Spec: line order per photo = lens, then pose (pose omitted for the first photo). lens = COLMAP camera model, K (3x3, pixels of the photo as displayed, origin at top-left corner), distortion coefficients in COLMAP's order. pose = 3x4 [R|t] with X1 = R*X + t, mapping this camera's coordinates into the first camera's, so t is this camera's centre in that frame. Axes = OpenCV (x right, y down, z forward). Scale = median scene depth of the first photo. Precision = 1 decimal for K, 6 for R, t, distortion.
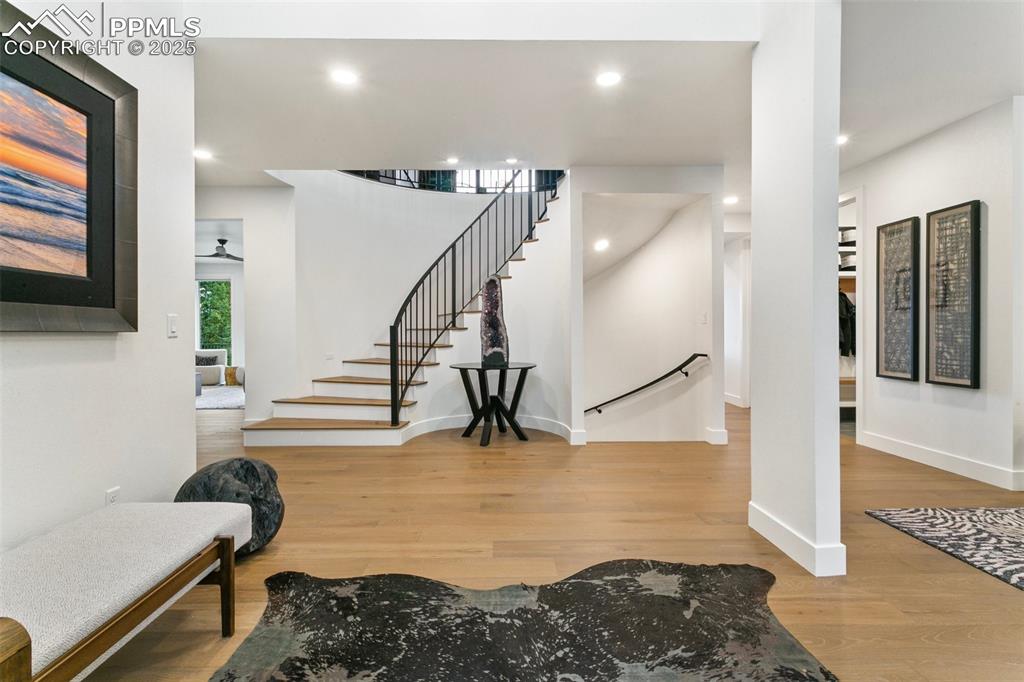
lens RADIAL K [[483.0, 0, 511.4], [0, 483.0, 335.4], [0, 0, 1]] dist [-0.000786, 0.000297]
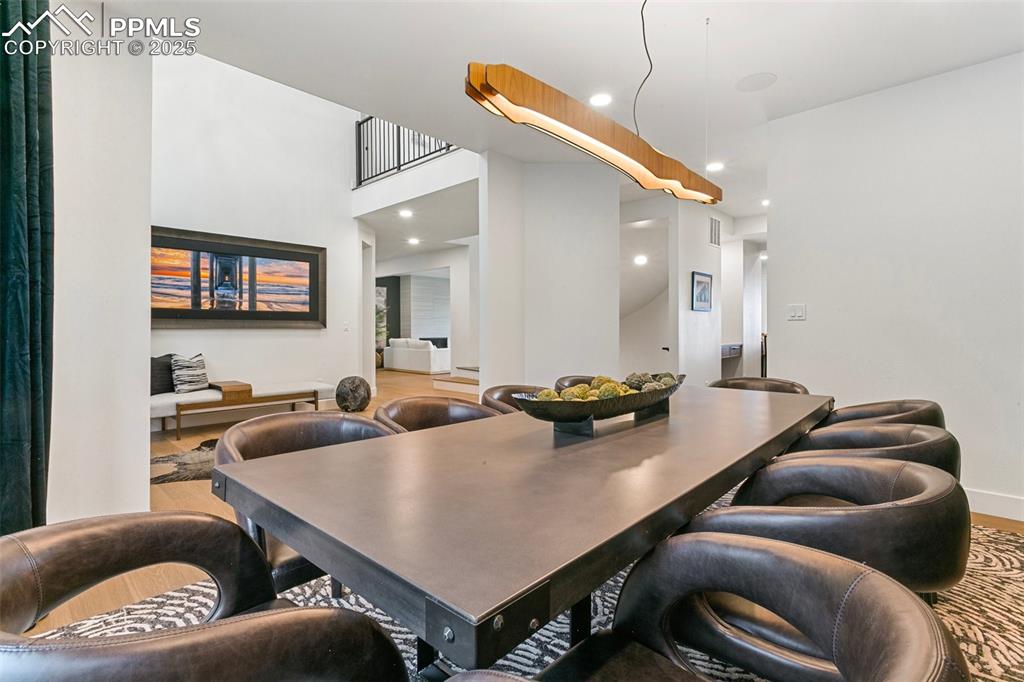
lens RADIAL K [[483.0, 0, 510.9], [0, 483.0, 337.1], [0, 0, 1]] dist [-0.000786, 0.000297]
pose [[0.728100, 0.012204, -0.685362, 2.373499], [-0.006476, 0.999919, 0.010925, 0.004223], [0.685440, -0.003516, 0.728121, -0.445105]]
